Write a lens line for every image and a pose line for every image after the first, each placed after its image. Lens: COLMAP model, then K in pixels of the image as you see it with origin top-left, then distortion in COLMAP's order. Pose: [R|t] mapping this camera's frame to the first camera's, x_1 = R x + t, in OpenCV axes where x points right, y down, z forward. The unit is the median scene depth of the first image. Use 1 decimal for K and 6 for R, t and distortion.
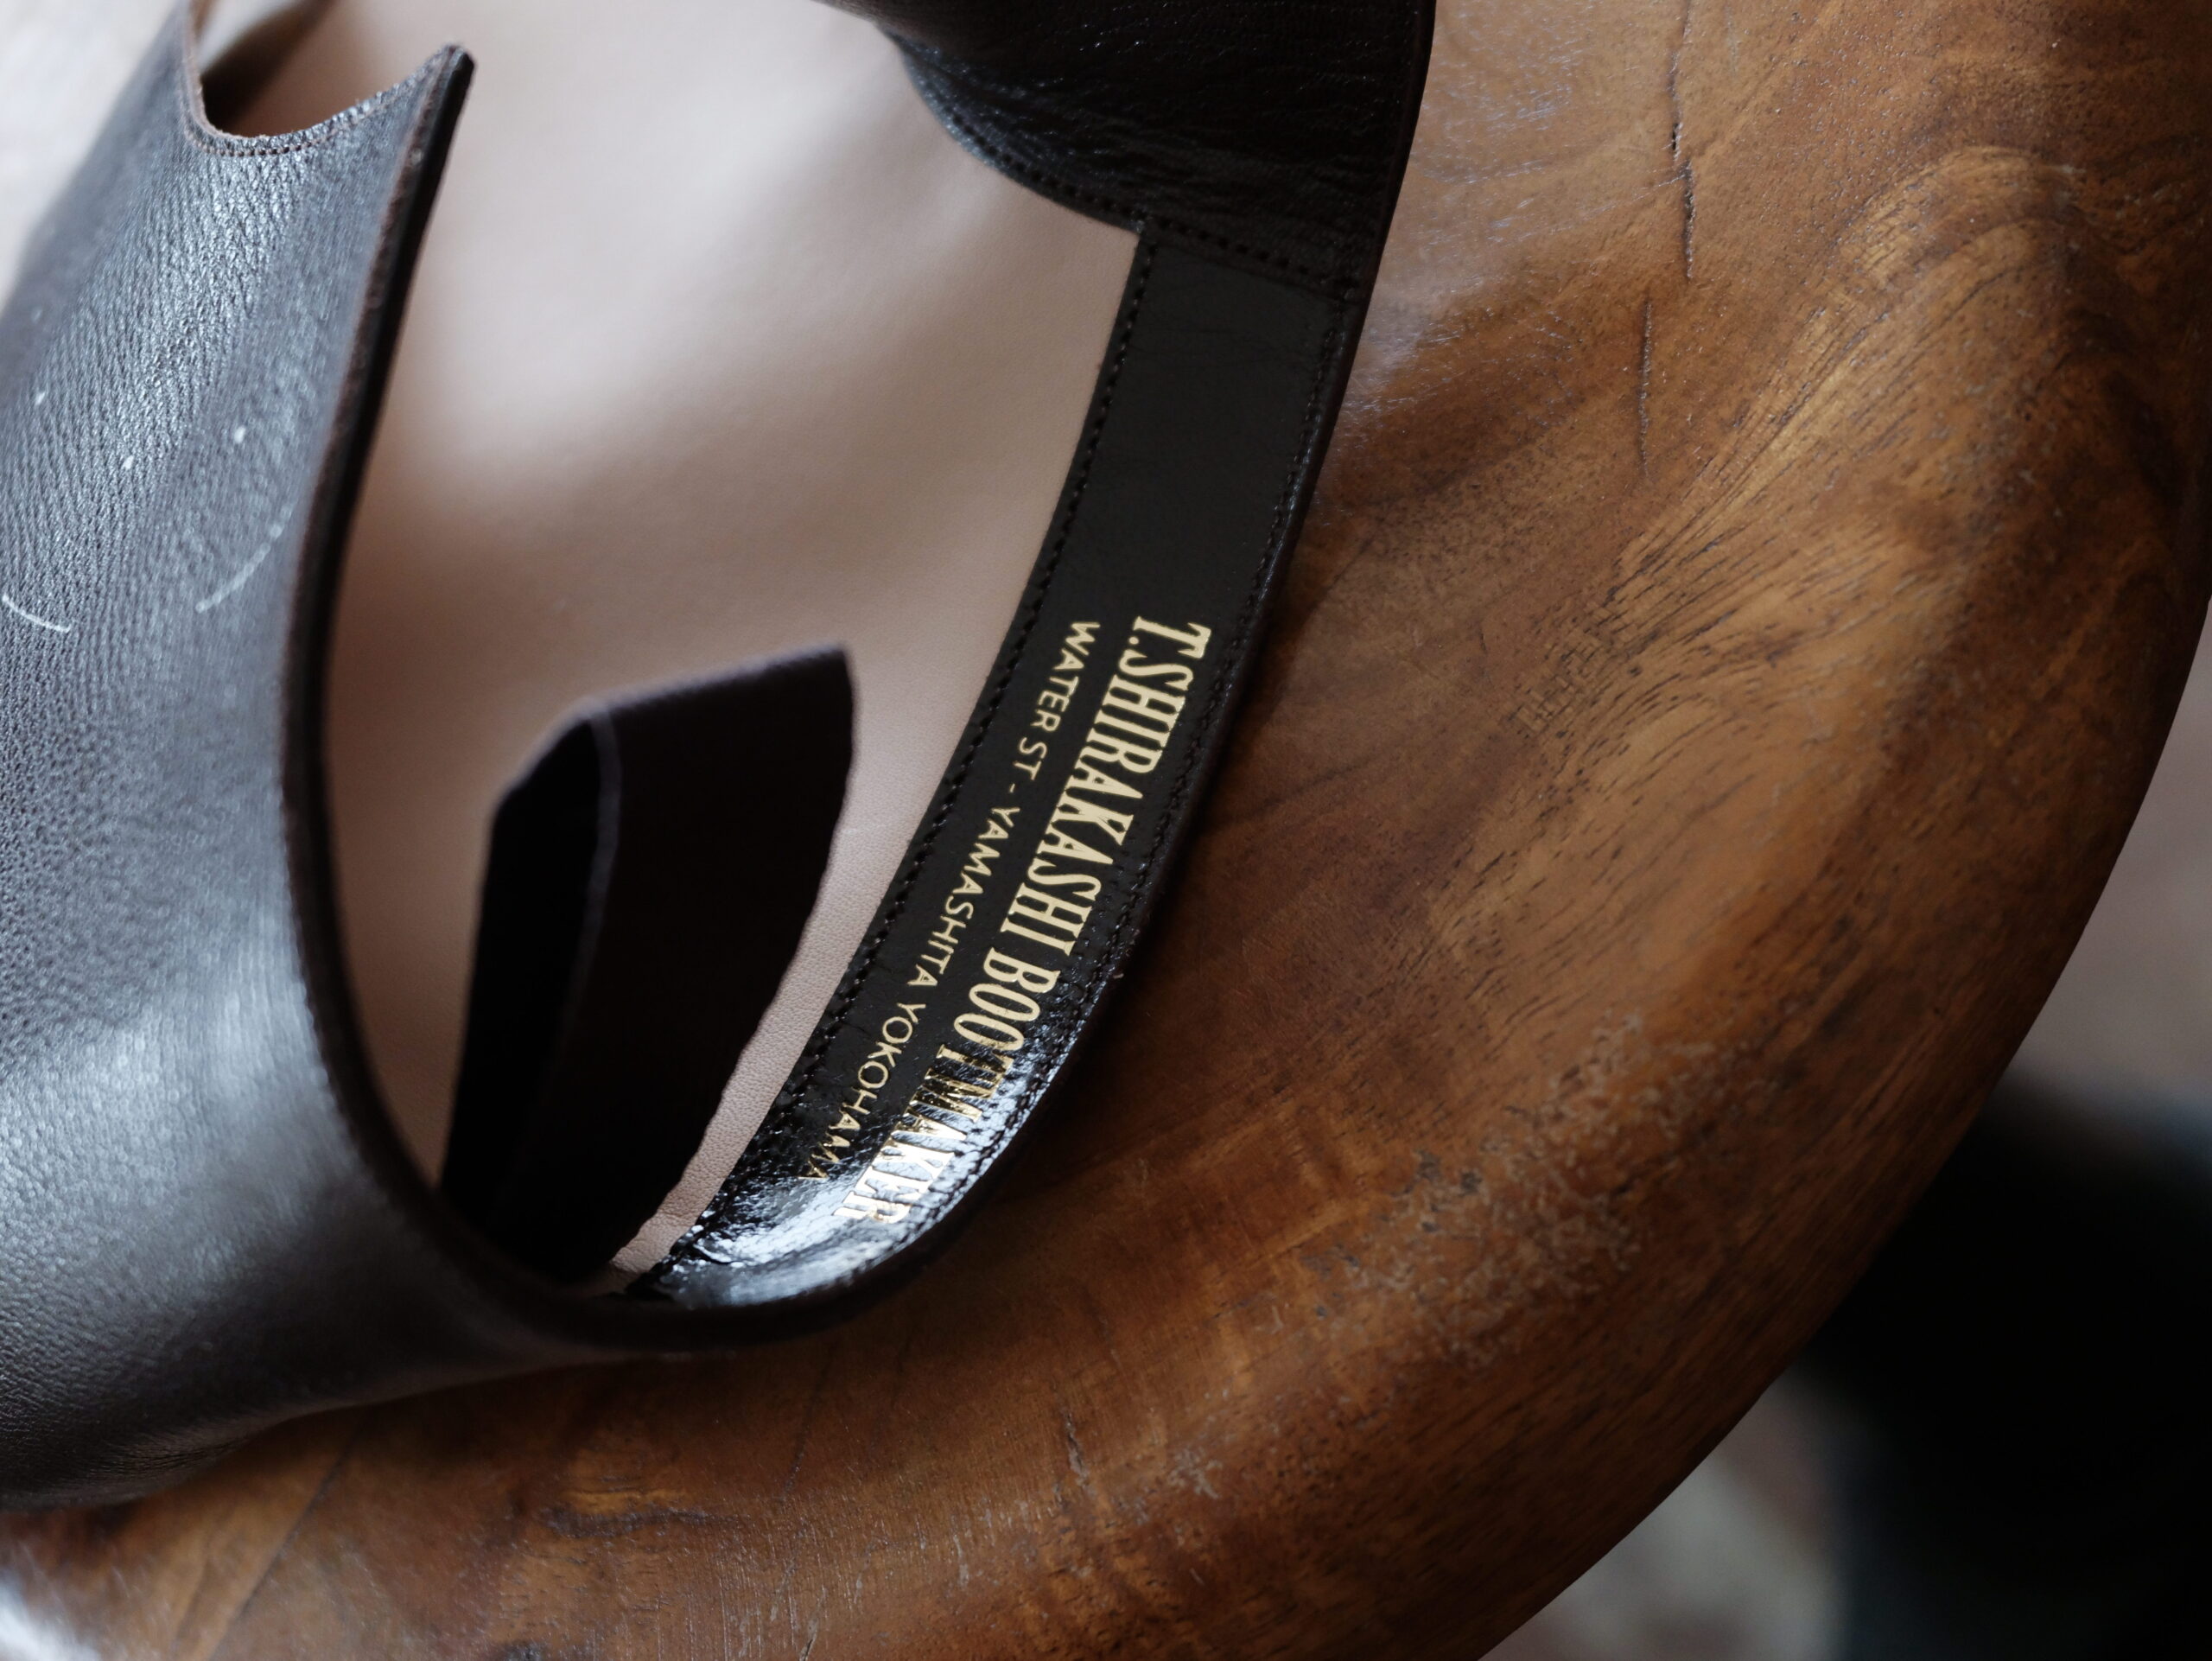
lens RADIAL K [[3196.7, 0, 1108.0], [0, 3196.7, 834.2], [0, 0, 1]] dist [0.035596, 0.000000]
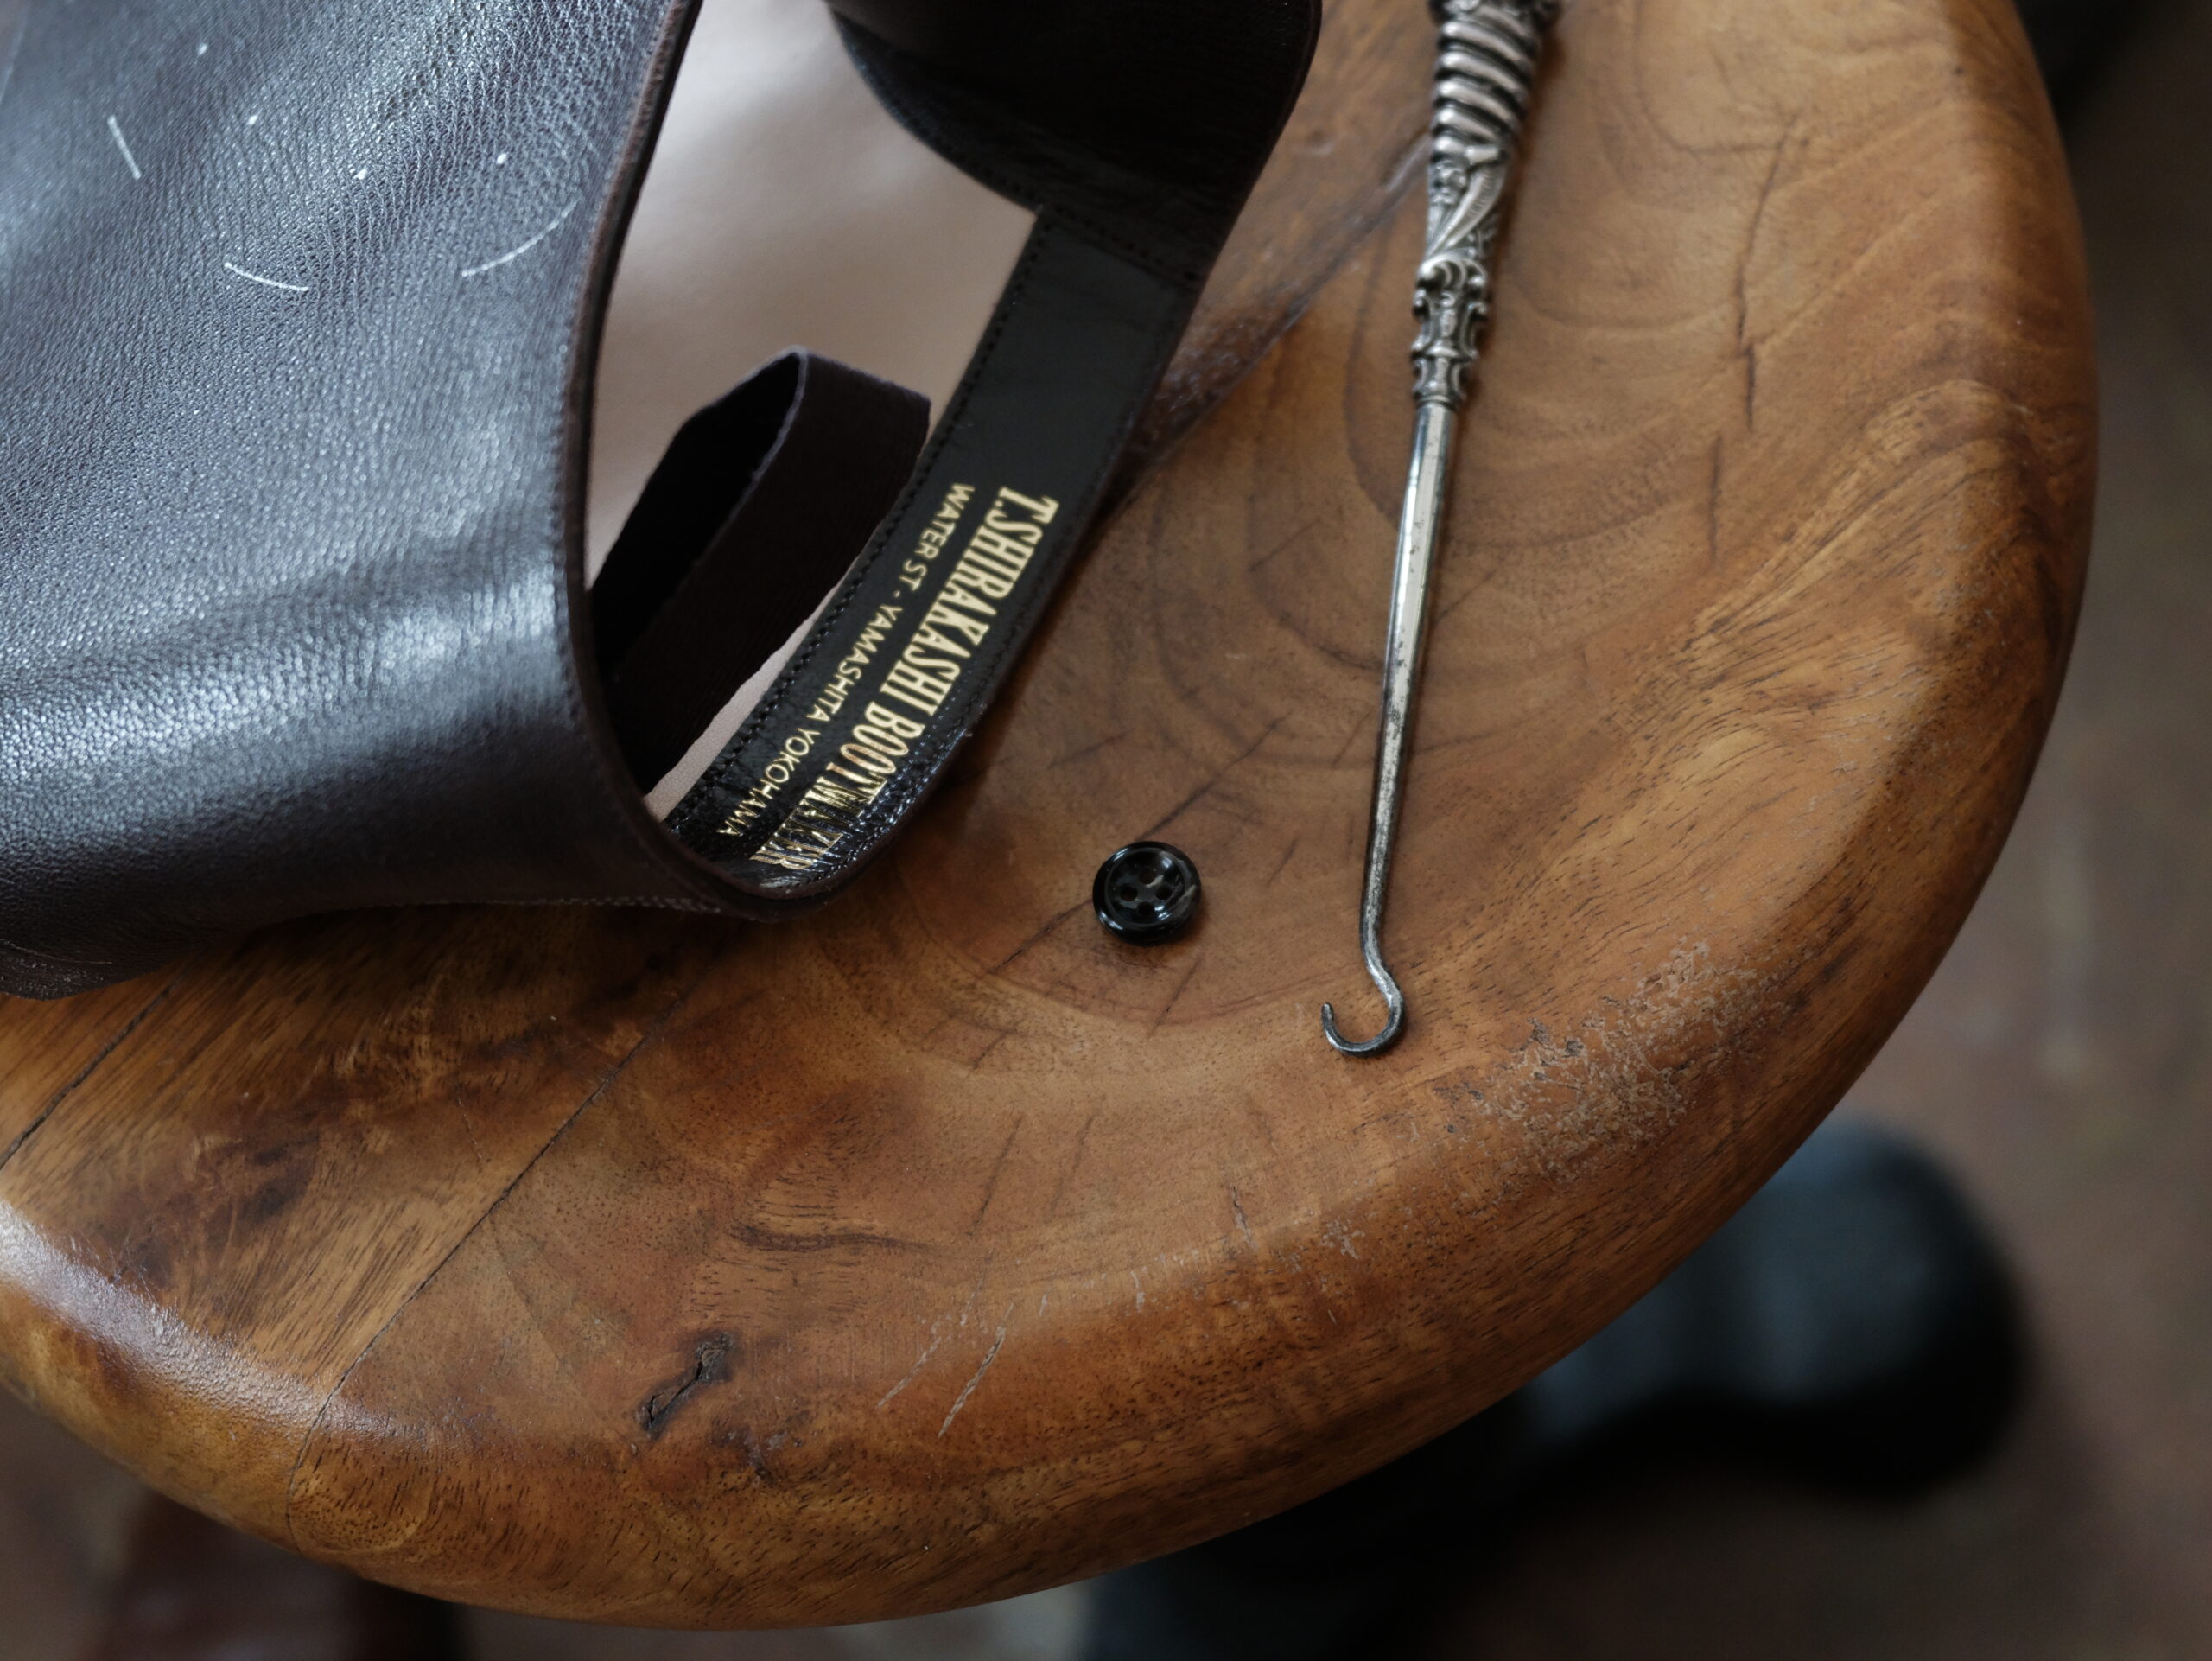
lens RADIAL K [[3196.7, 0, 1105.6], [0, 3196.7, 819.9], [0, 0, 1]] dist [0.035596, 0.000000]
pose [[0.933929, 0.167692, 0.315683, -0.504021], [-0.153633, 0.985709, -0.069096, 0.134606], [-0.322758, 0.016032, 0.946346, -0.215787]]
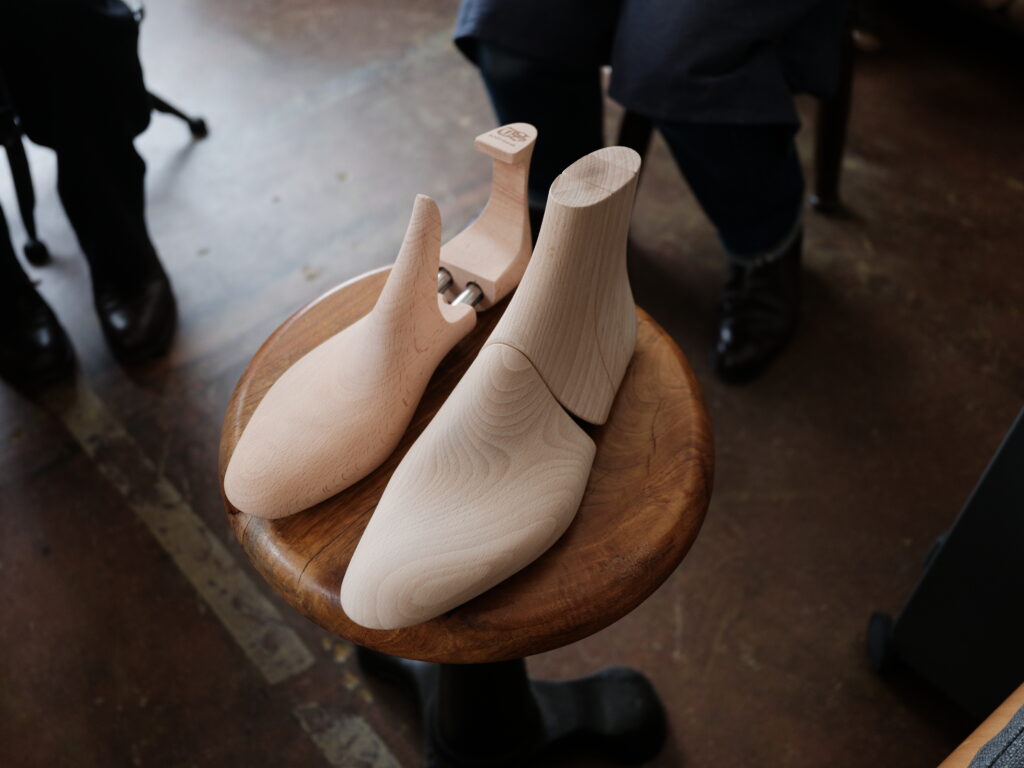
lens RADIAL K [[1037.5, 0, 510.6], [0, 1037.5, 378.3], [0, 0, 1]] dist [0.015322, 0.000000]
pose [[0.852816, 0.347499, 0.389807, -1.143698], [-0.215139, 0.913959, -0.344084, 0.588693], [-0.475837, 0.209578, 0.854199, -0.961734]]
